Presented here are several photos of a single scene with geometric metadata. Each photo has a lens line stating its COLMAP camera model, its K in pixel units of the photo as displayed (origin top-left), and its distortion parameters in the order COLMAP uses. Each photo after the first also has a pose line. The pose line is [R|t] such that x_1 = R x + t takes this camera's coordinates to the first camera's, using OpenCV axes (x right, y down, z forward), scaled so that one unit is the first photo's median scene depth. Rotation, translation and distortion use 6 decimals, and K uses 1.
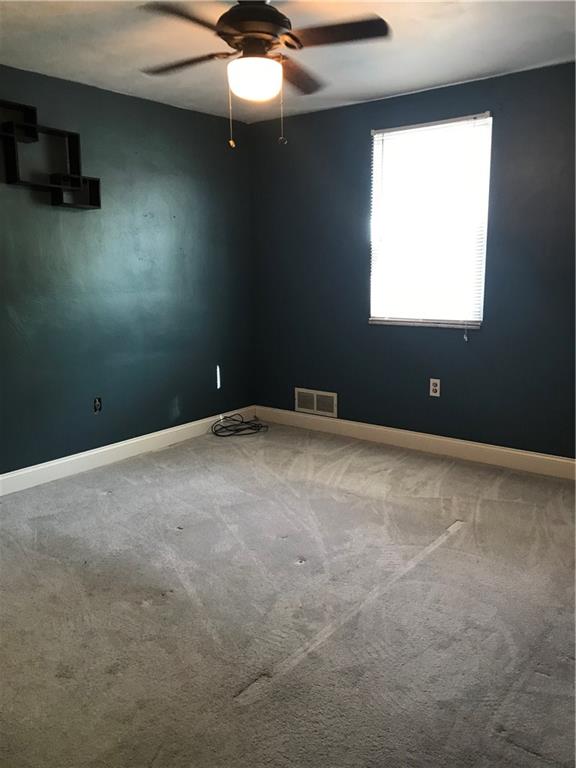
lens RADIAL K [[627.9, 0, 288.0], [0, 627.9, 384.0], [0, 0, 1]] dist [0.009379, 0.018005]
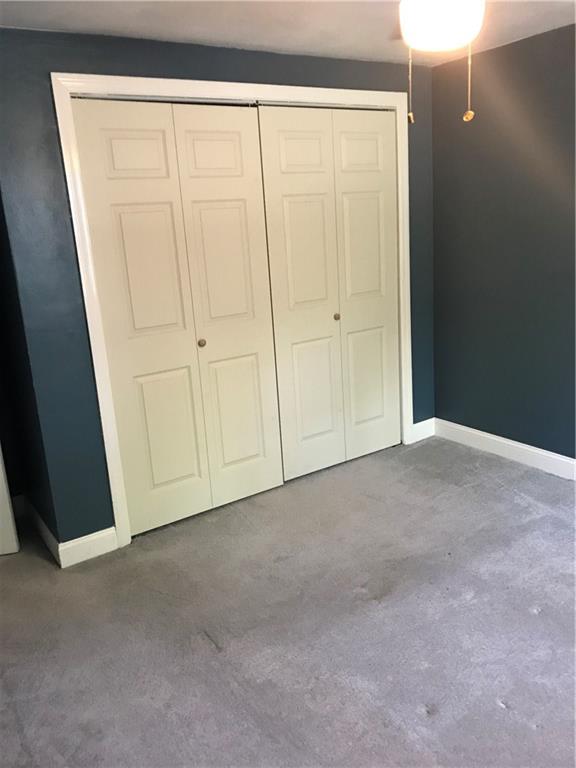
lens RADIAL K [[627.9, 0, 288.0], [0, 627.9, 384.0], [0, 0, 1]] dist [0.009379, 0.018005]
pose [[-0.303081, 0.267131, -0.914758, 0.666075], [-0.108204, 0.944054, 0.311536, -0.287475], [0.946802, 0.193401, -0.257221, 1.041924]]
